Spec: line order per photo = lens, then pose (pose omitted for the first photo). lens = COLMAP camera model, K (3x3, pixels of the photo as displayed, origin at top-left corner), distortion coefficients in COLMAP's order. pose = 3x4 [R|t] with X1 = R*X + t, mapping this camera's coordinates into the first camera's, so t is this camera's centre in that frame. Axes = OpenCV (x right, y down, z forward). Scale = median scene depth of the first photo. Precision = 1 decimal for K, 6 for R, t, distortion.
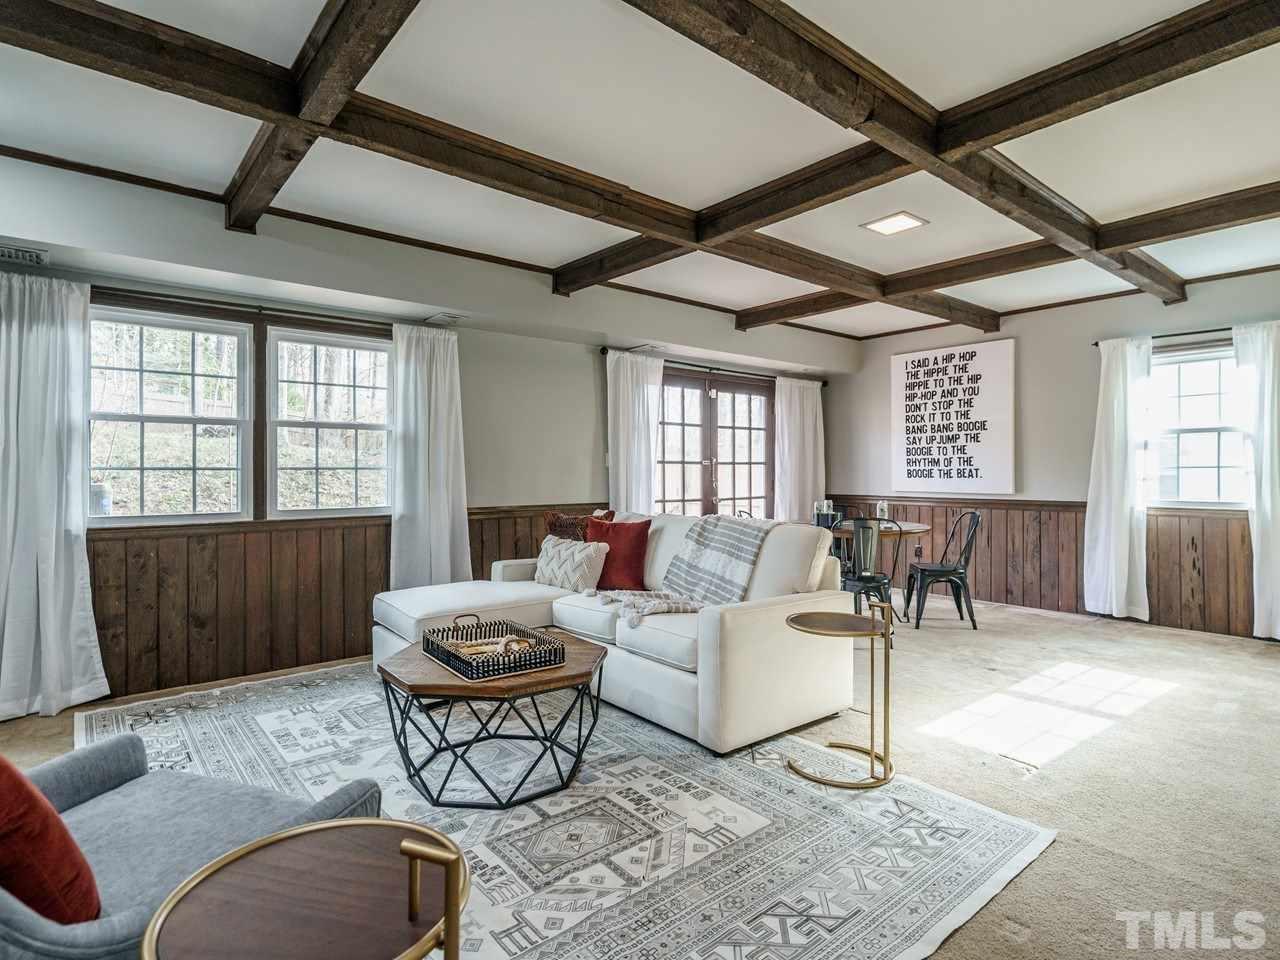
lens RADIAL K [[683.5, 0, 641.8], [0, 683.5, 473.0], [0, 0, 1]] dist [0.007177, 0.000368]
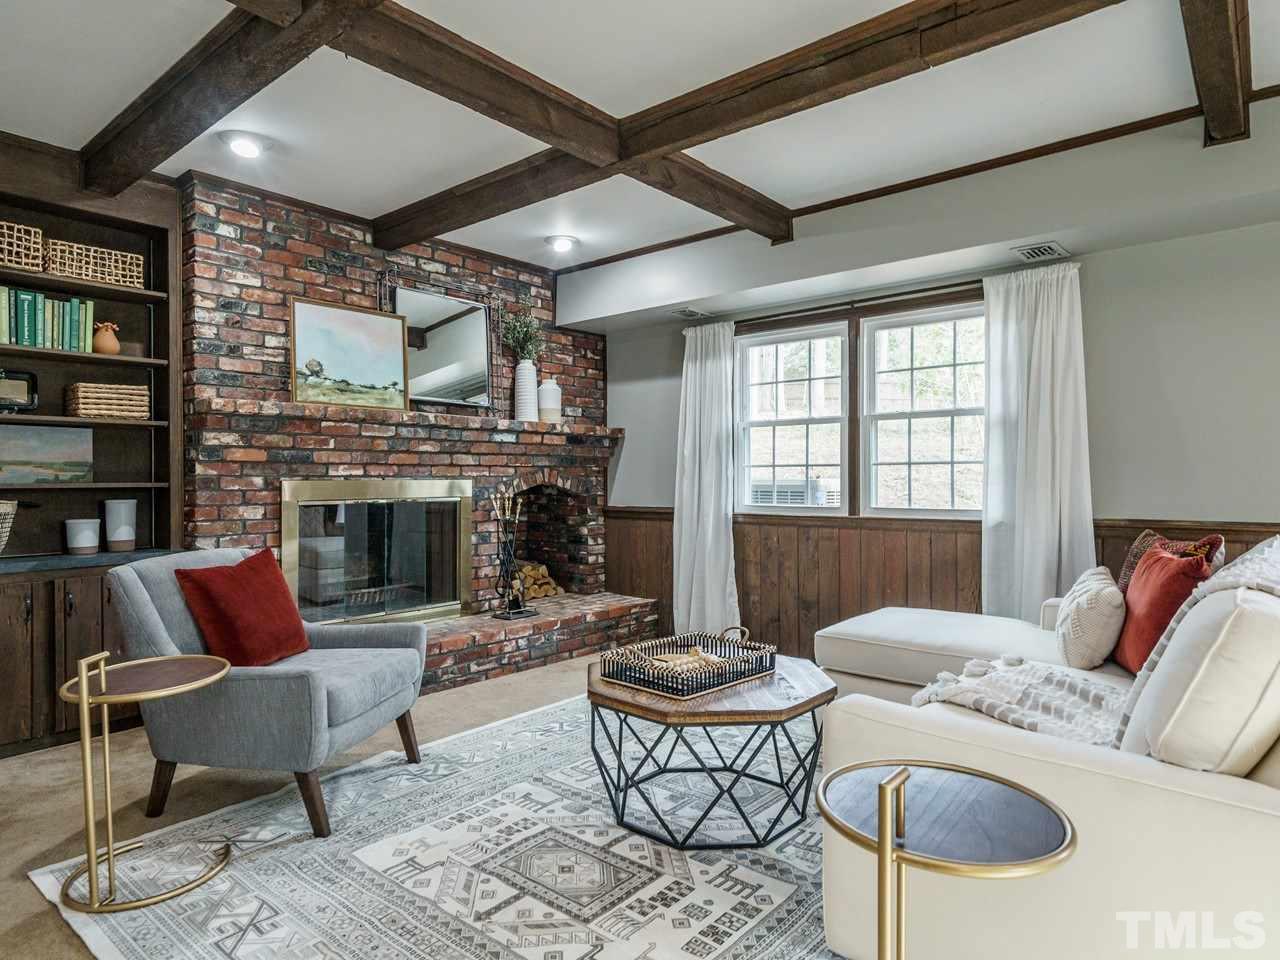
lens RADIAL K [[772.3, 0, 639.3], [0, 772.3, 478.4], [0, 0, 1]] dist [0.001249, -0.002477]
pose [[0.171982, 0.003901, -0.985092, 0.501493], [0.003696, 0.999983, 0.004605, 0.007881], [0.985093, -0.004433, 0.171965, 0.505543]]
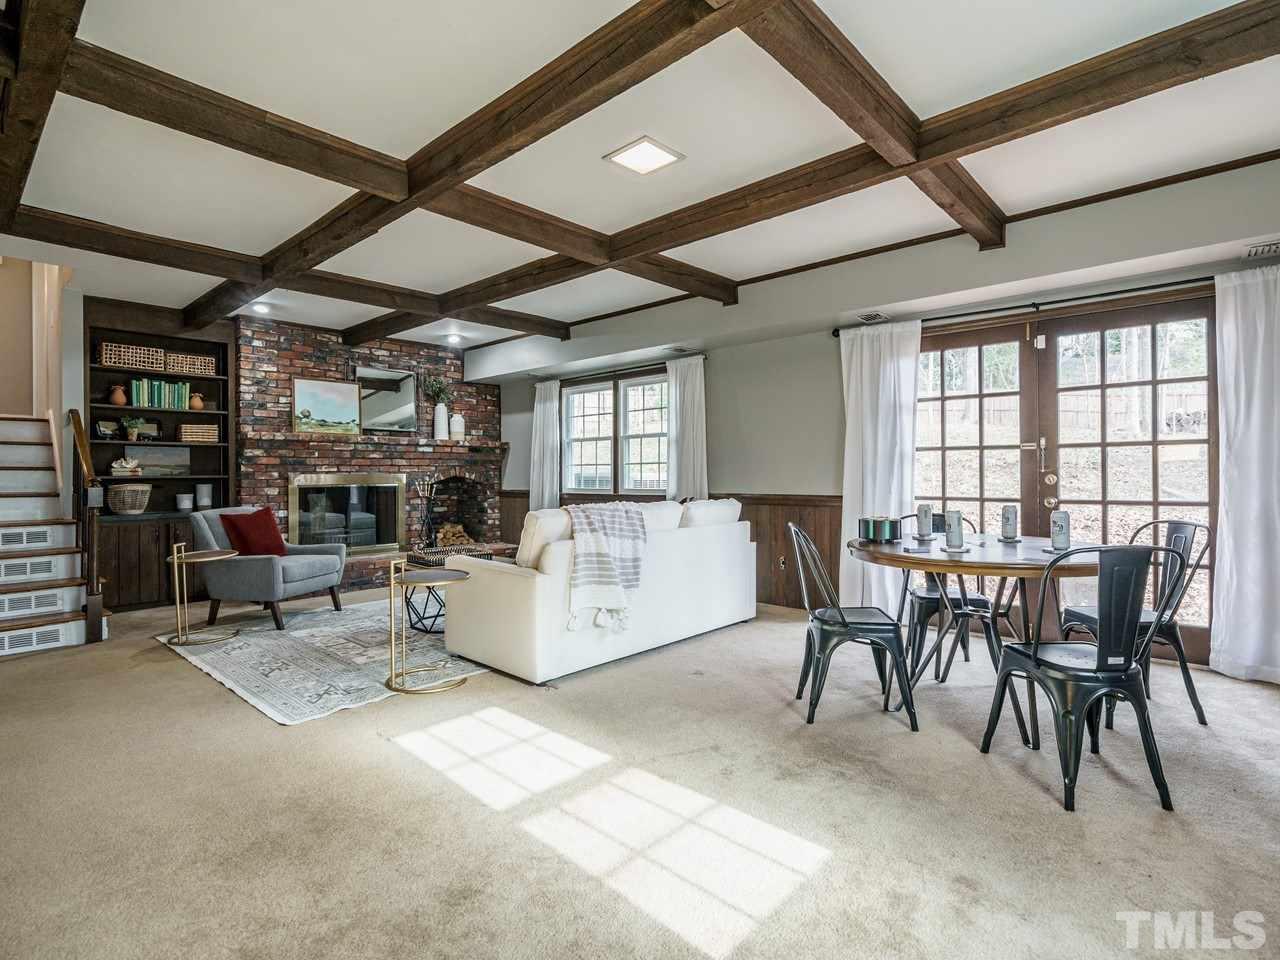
lens RADIAL K [[653.0, 0, 641.0], [0, 653.0, 472.6], [0, 0, 1]] dist [-0.010633, 0.001936]
pose [[0.132690, 0.001818, -0.991156, 1.102927], [0.006942, 0.999972, 0.002764, 0.011273], [0.991133, -0.007247, 0.132674, 0.852264]]
